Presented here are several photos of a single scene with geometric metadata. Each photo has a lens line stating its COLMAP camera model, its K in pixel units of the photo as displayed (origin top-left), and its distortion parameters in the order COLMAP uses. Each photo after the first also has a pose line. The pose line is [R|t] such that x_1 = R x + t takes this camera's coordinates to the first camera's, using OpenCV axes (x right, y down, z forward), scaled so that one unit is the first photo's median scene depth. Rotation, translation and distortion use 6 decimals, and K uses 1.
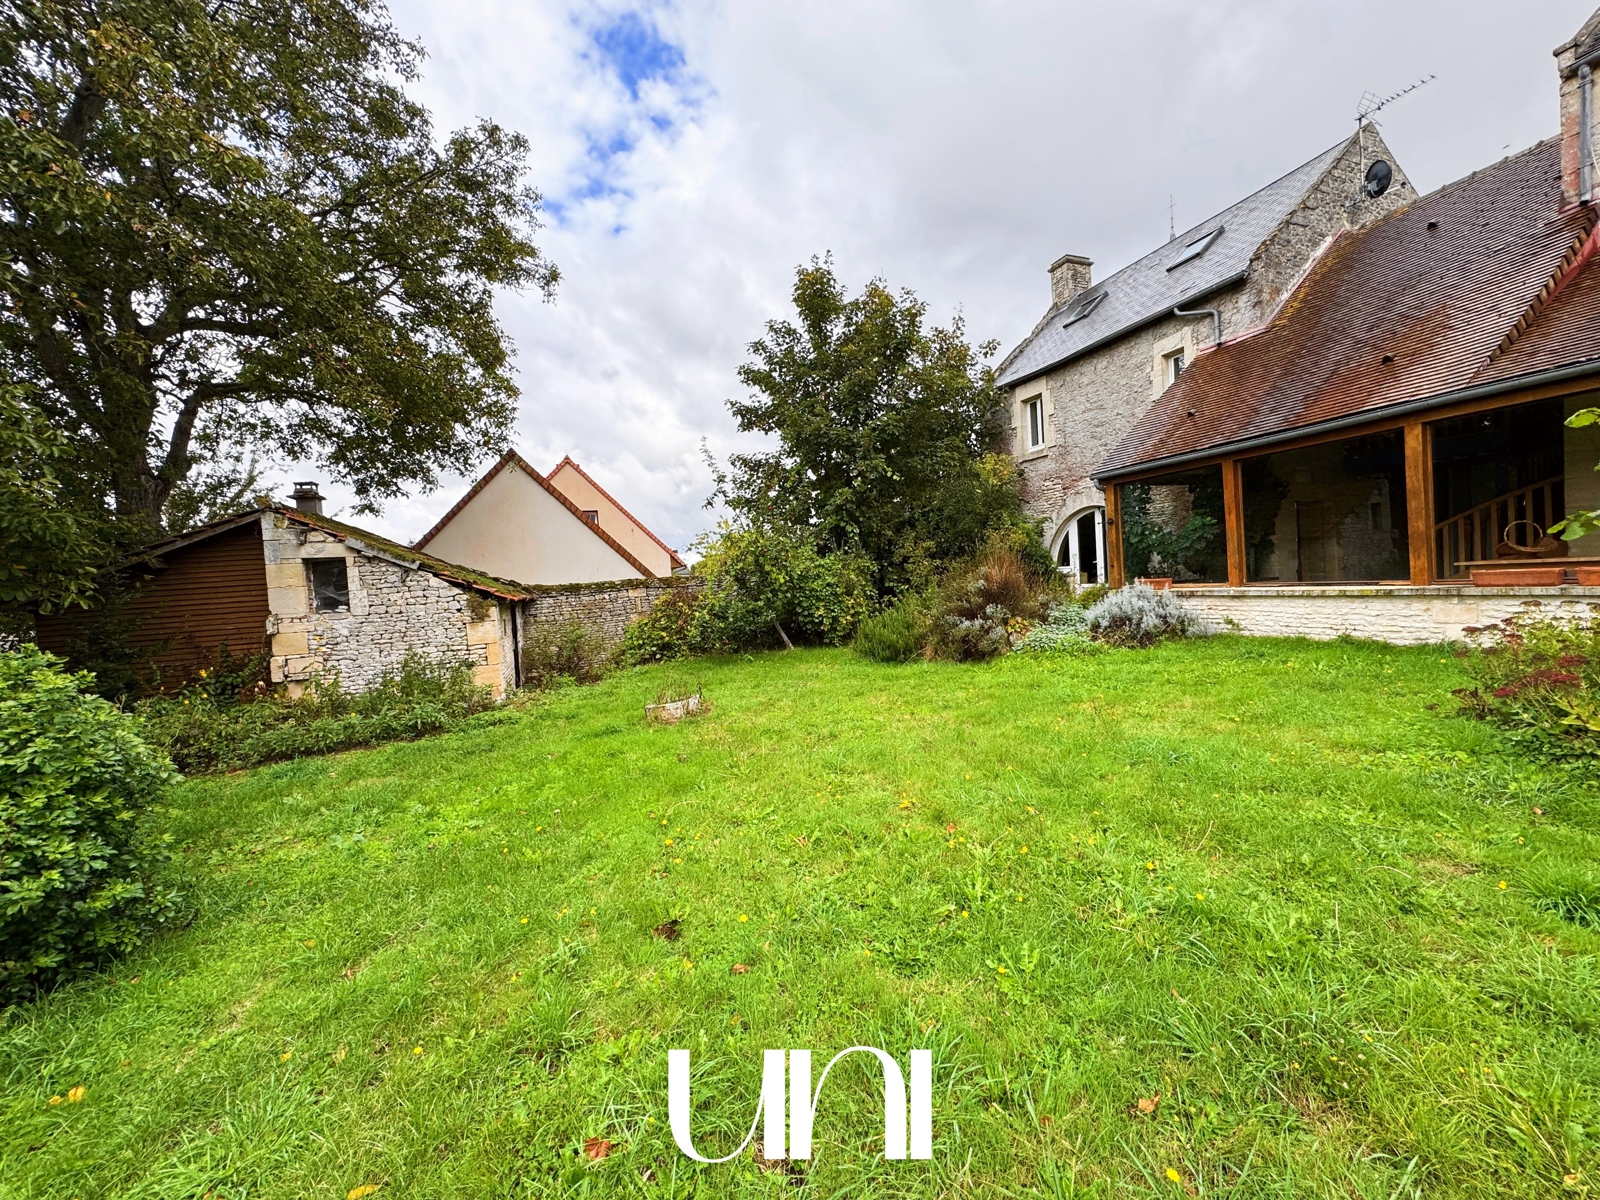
lens RADIAL K [[635.4, 0, 800.0], [0, 635.4, 600.0], [0, 0, 1]] dist [-0.000776, -0.000232]
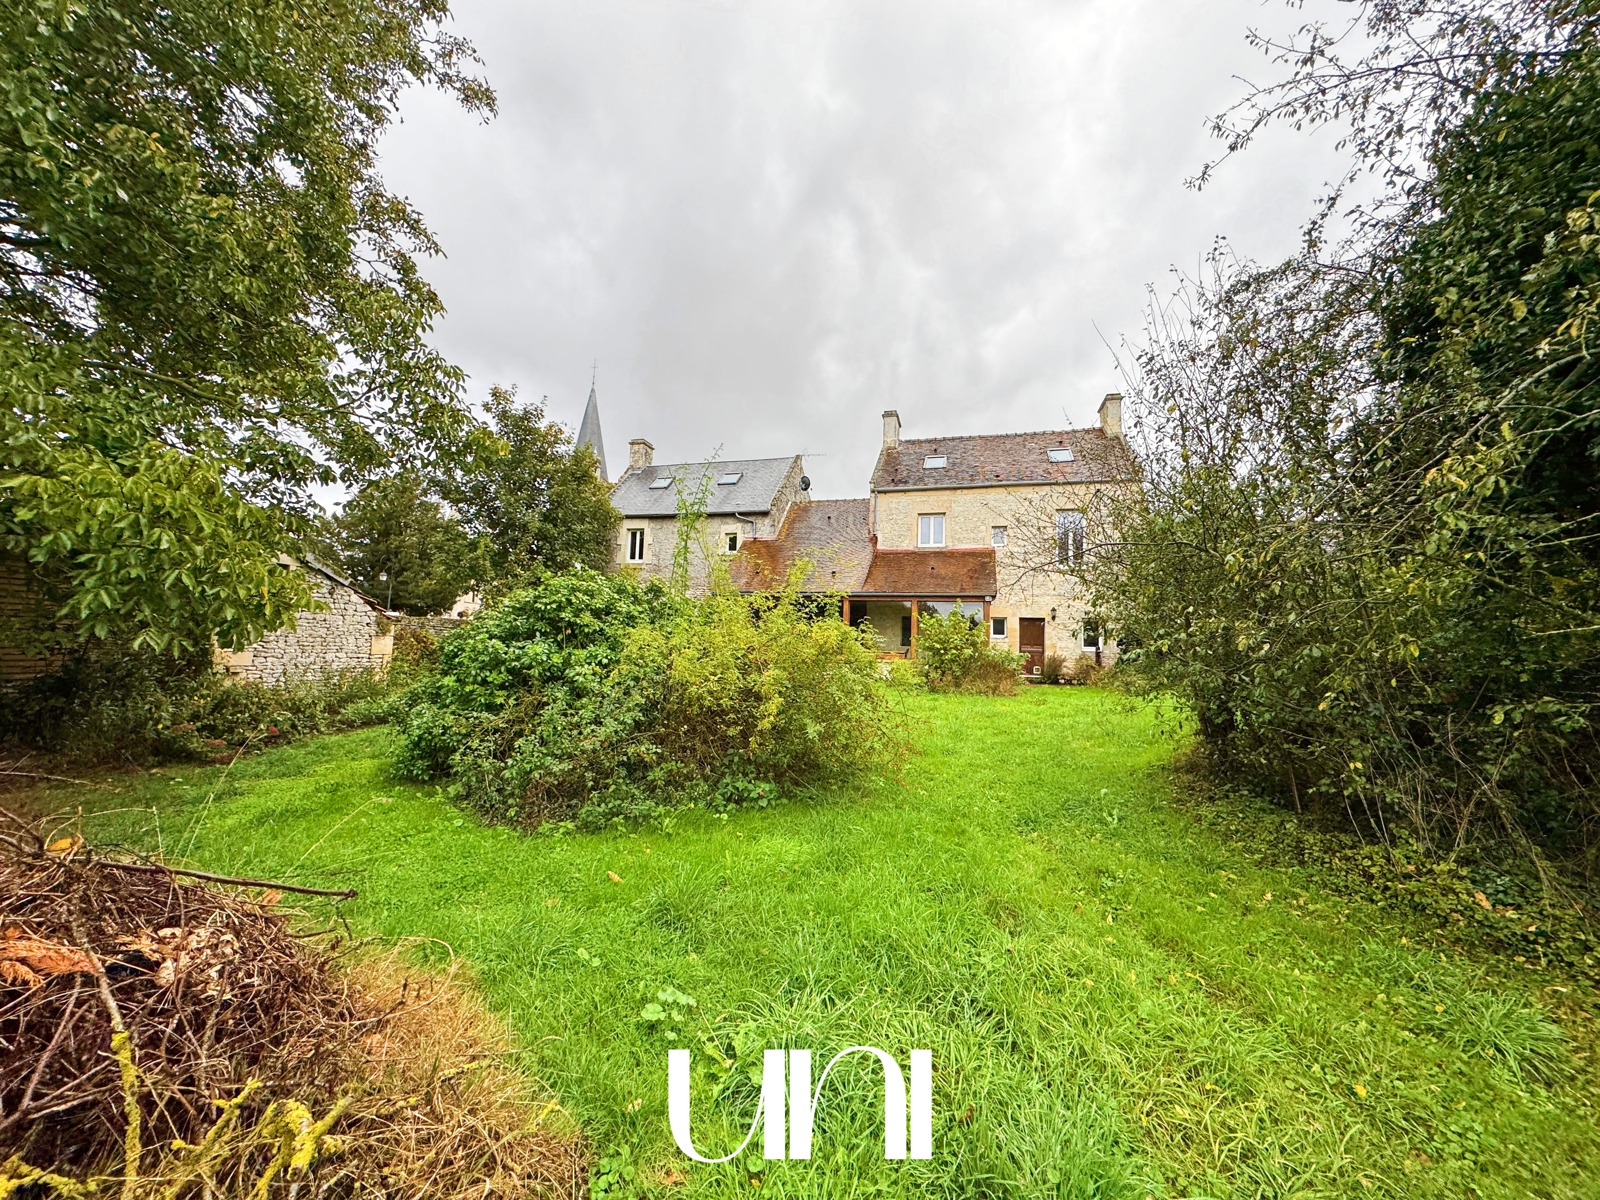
lens RADIAL K [[635.4, 0, 800.0], [0, 635.4, 600.0], [0, 0, 1]] dist [-0.000776, -0.000232]
pose [[0.584695, 0.149593, 0.797342, -0.839267], [-0.040258, 0.986991, -0.155652, 0.101872], [-0.810254, 0.058909, 0.583111, -0.285301]]
